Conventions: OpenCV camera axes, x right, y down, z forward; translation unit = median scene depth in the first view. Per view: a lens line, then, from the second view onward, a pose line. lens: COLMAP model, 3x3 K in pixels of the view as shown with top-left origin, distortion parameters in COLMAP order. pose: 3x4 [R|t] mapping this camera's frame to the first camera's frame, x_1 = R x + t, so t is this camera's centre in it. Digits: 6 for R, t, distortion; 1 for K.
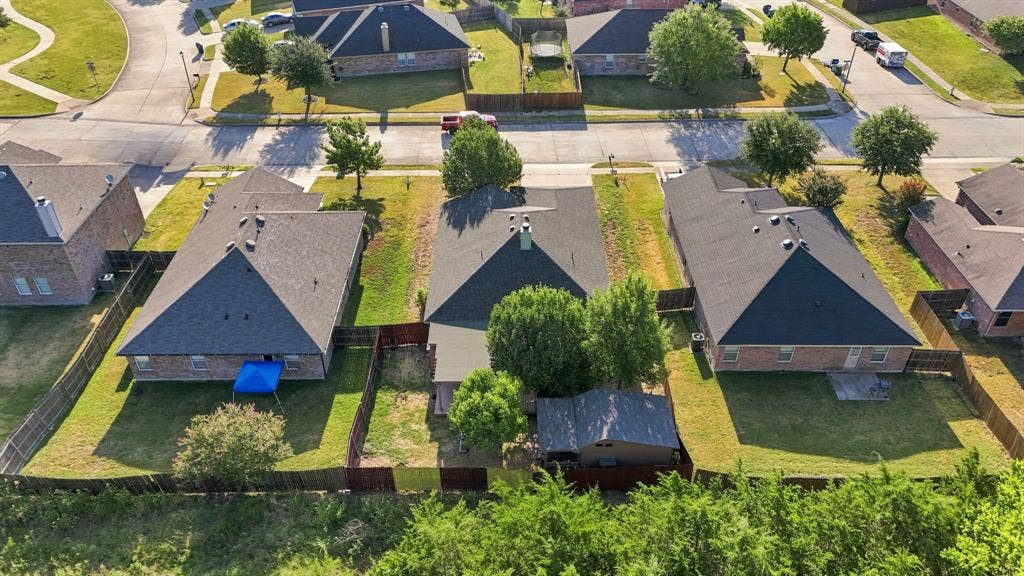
lens RADIAL K [[762.3, 0, 512.0], [0, 762.3, 288.0], [0, 0, 1]] dist [0.003853, 0.001662]
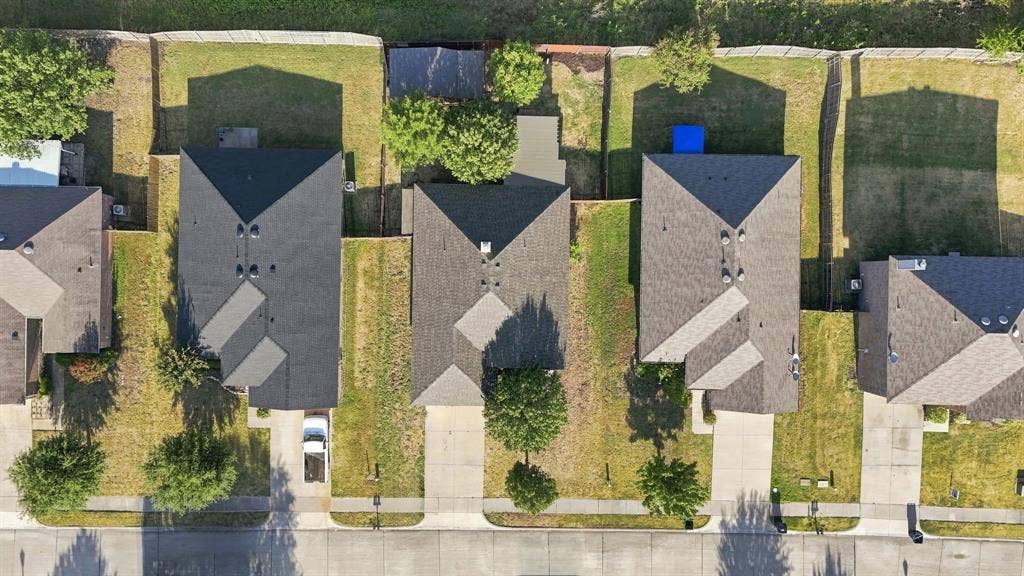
lens RADIAL K [[762.3, 0, 512.0], [0, 762.3, 288.0], [0, 0, 1]] dist [0.003853, 0.001662]
pose [[-0.999601, -0.016581, -0.022871, 0.005292], [-0.008549, -0.594102, 0.804344, -1.069557], [-0.026924, 0.804219, 0.593723, 0.400924]]
